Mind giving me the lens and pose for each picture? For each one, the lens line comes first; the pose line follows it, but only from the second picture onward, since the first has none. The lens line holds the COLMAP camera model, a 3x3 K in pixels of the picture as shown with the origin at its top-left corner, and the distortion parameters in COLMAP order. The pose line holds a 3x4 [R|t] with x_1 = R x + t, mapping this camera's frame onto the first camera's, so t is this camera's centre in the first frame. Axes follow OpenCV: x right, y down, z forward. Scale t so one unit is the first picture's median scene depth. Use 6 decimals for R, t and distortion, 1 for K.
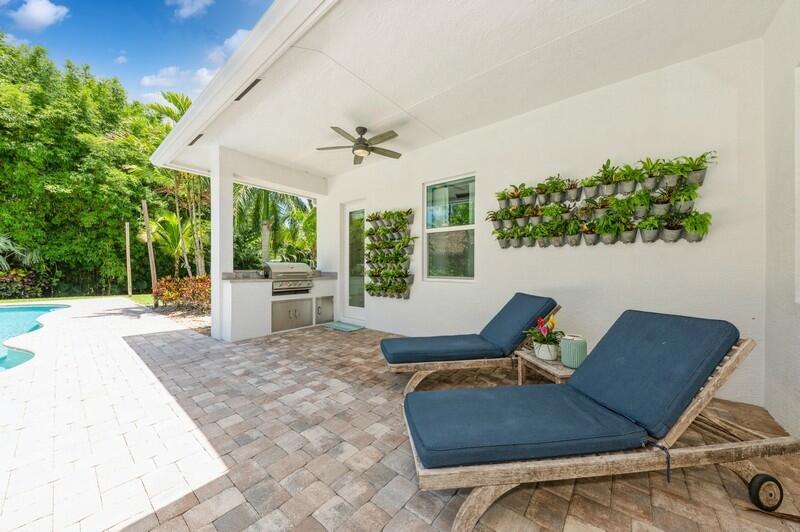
lens RADIAL K [[277.2, 0, 400.0], [0, 277.2, 266.0], [0, 0, 1]] dist [-0.000926, -0.000131]
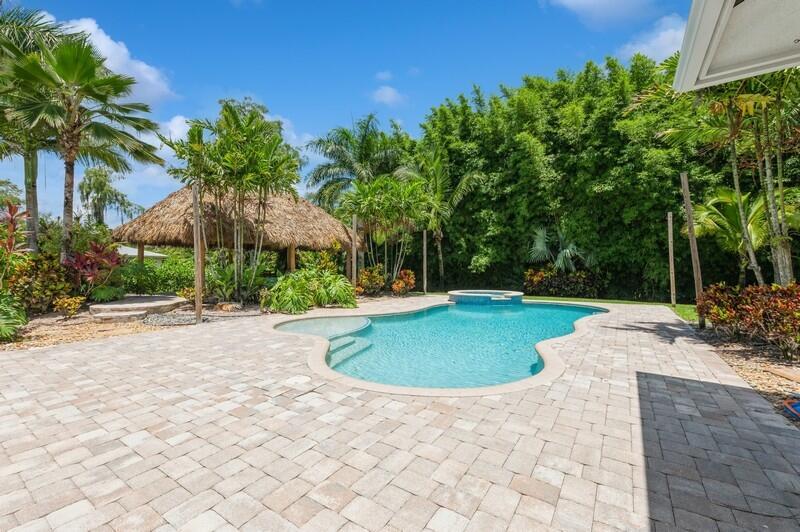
lens RADIAL K [[337.0, 0, 400.0], [0, 337.0, 266.0], [0, 0, 1]] dist [-0.004852, -0.000030]
pose [[0.090908, -0.008890, -0.995820, -0.106595], [0.005890, 0.999947, -0.008389, 0.000827], [0.995842, -0.005103, 0.090956, 0.154620]]
